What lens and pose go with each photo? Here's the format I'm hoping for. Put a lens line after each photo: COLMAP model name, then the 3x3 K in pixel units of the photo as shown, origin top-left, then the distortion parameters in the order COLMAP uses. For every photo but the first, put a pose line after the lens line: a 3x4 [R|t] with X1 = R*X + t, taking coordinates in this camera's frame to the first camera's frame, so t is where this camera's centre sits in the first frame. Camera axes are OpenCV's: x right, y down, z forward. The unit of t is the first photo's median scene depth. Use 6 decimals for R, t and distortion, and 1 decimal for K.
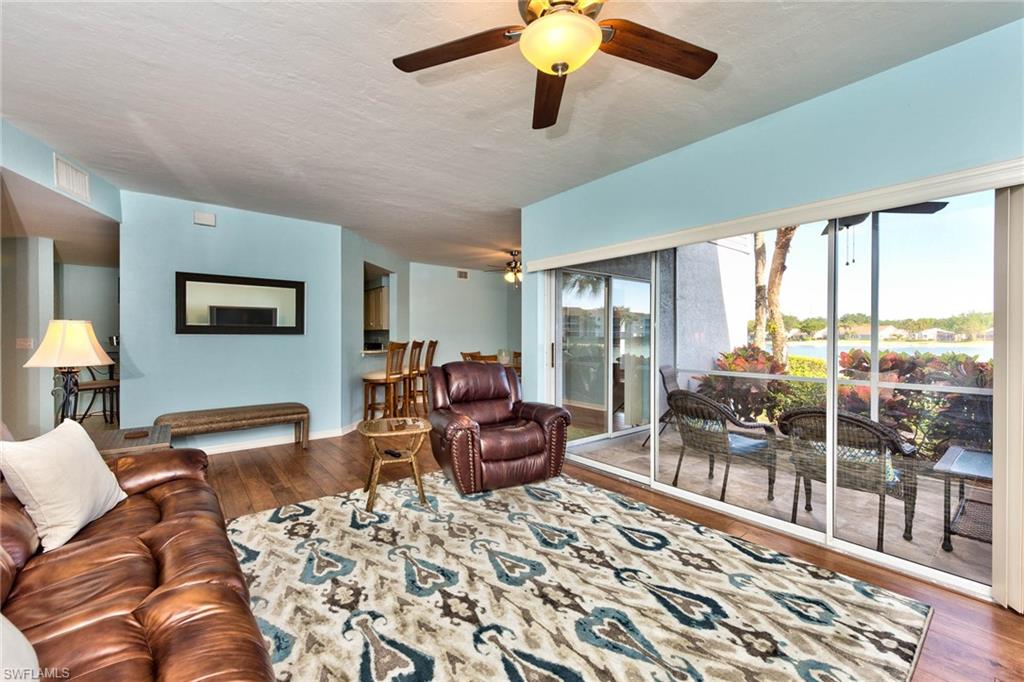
lens RADIAL K [[416.7, 0, 514.9], [0, 416.7, 338.8], [0, 0, 1]] dist [0.004996, -0.000048]
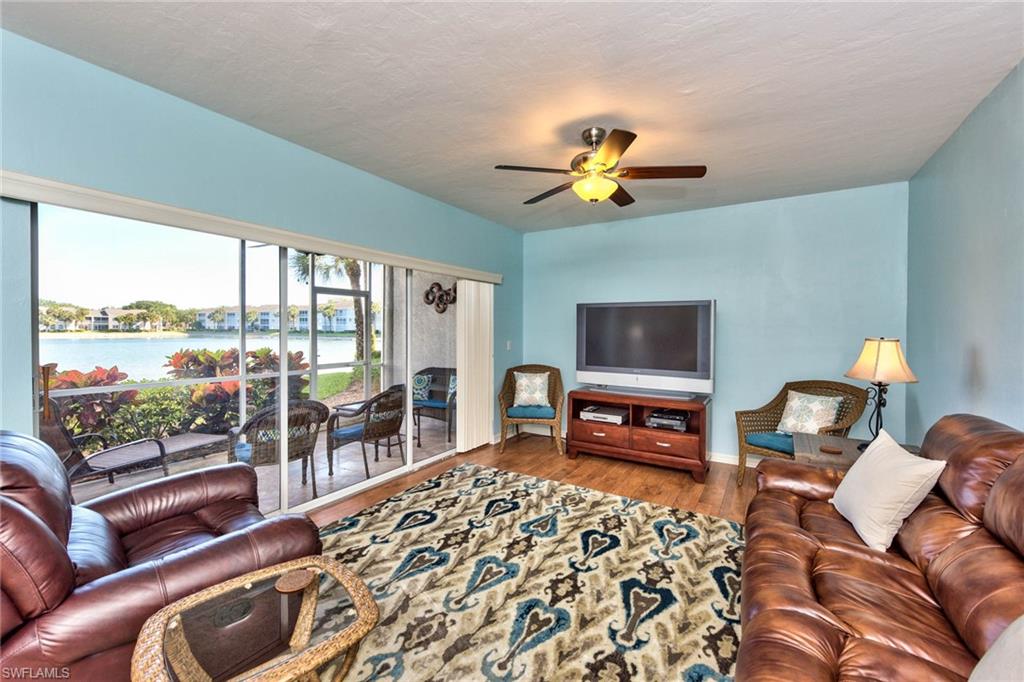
lens RADIAL K [[416.7, 0, 516.4], [0, 416.7, 334.1], [0, 0, 1]] dist [0.004996, -0.000048]
pose [[-0.342954, -0.013428, 0.939256, -1.093967], [-0.000233, 0.999899, 0.014210, -0.065817], [-0.939352, 0.004655, -0.342923, 1.433639]]
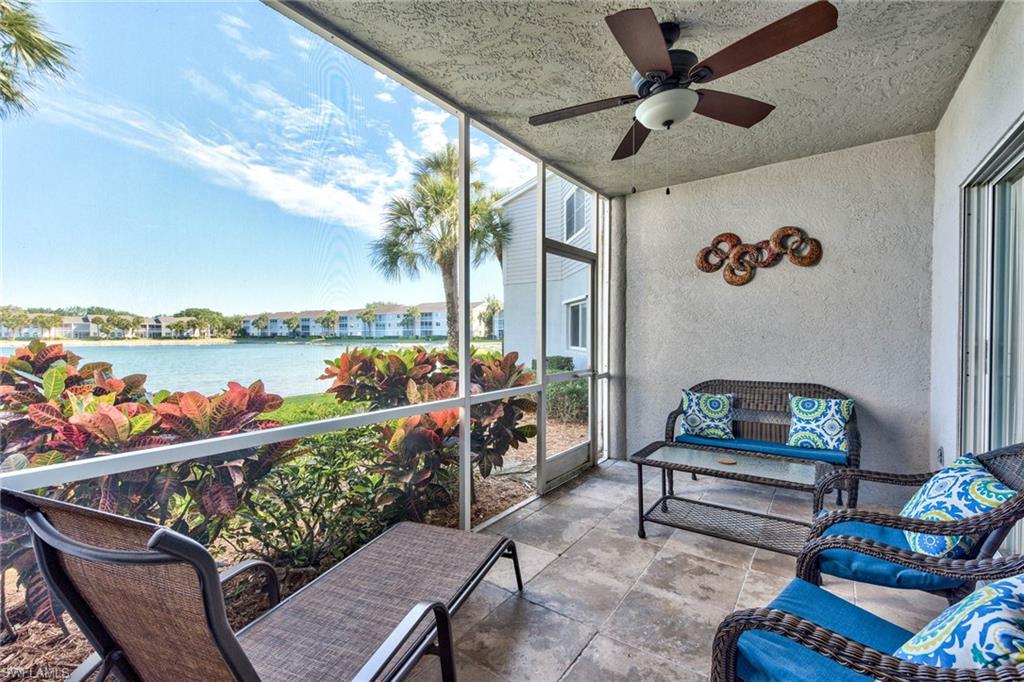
lens RADIAL K [[435.0, 0, 512.0], [0, 435.0, 343.9], [0, 0, 1]] dist [0.003699, -0.000681]
pose [[-0.253577, -0.021279, 0.967081, -1.066309], [0.006933, 0.999692, 0.023814, -0.064280], [-0.967290, 0.012743, -0.253352, 1.449185]]
